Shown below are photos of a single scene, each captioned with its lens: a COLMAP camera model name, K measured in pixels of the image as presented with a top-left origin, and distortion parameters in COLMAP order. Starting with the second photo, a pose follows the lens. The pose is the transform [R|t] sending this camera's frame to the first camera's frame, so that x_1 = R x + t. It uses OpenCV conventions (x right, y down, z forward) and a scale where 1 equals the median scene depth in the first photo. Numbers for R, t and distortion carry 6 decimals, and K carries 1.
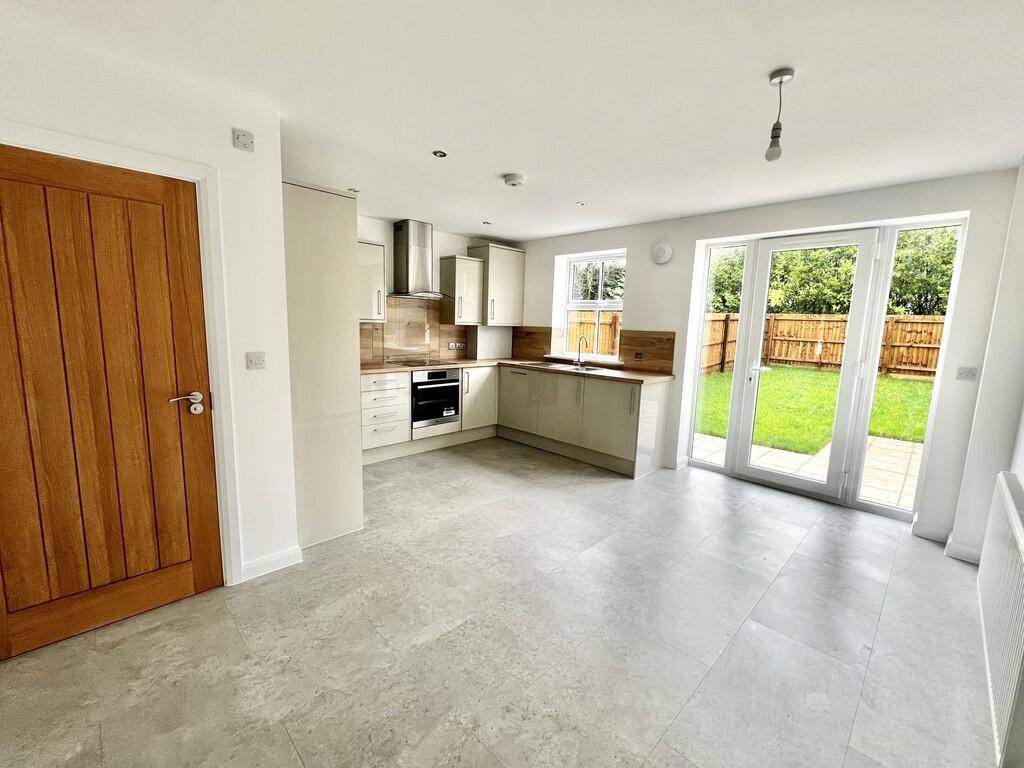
lens RADIAL K [[429.3, 0, 512.0], [0, 429.3, 384.0], [0, 0, 1]] dist [0.000834, 0.000022]
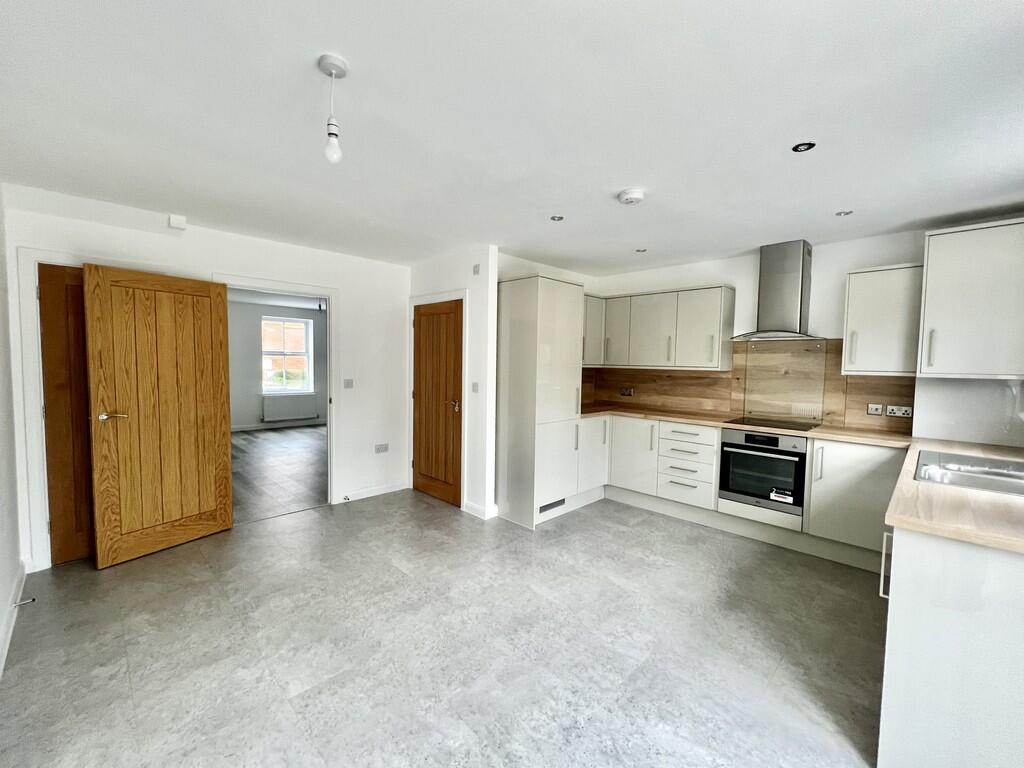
lens RADIAL K [[429.3, 0, 512.0], [0, 429.3, 384.0], [0, 0, 1]] dist [0.000834, 0.000022]
pose [[0.007715, 0.023394, -0.999697, 0.590064], [-0.160420, 0.986807, 0.021854, -0.065964], [0.987019, 0.160203, 0.011366, 0.567401]]
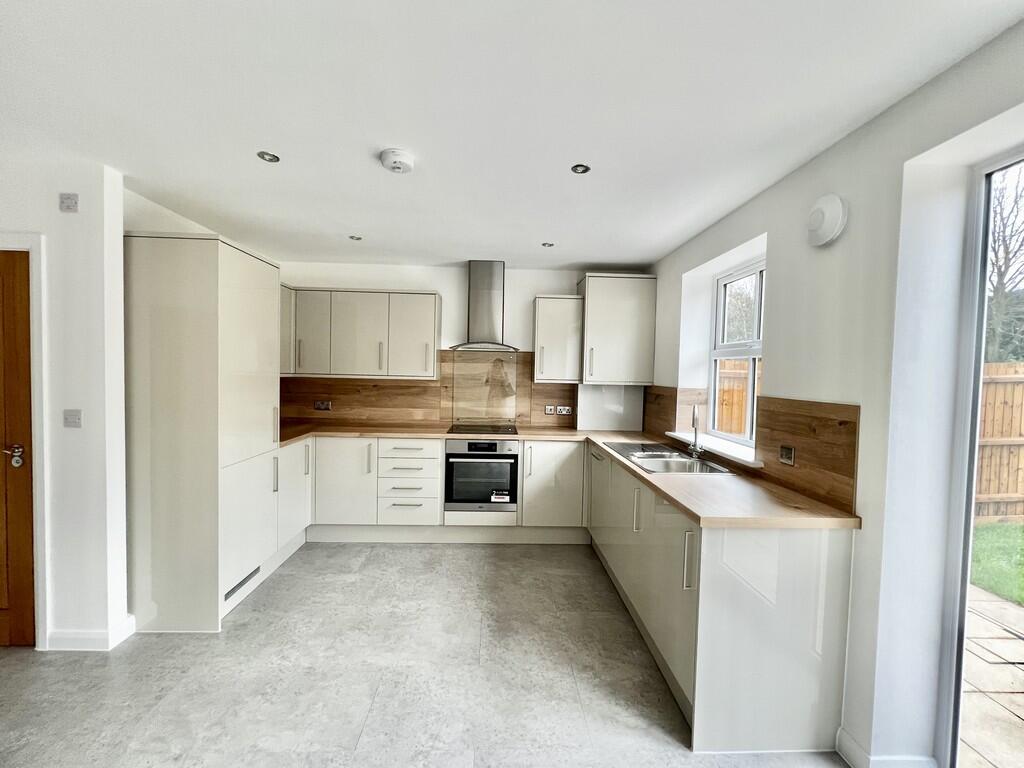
lens RADIAL K [[415.6, 0, 509.9], [0, 415.6, 384.6], [0, 0, 1]] dist [0.000223, 0.000025]
pose [[0.736055, 0.009924, -0.676849, 0.384754], [-0.097836, 0.990954, -0.091864, -0.070727], [0.669815, 0.133837, 0.730367, 0.486303]]
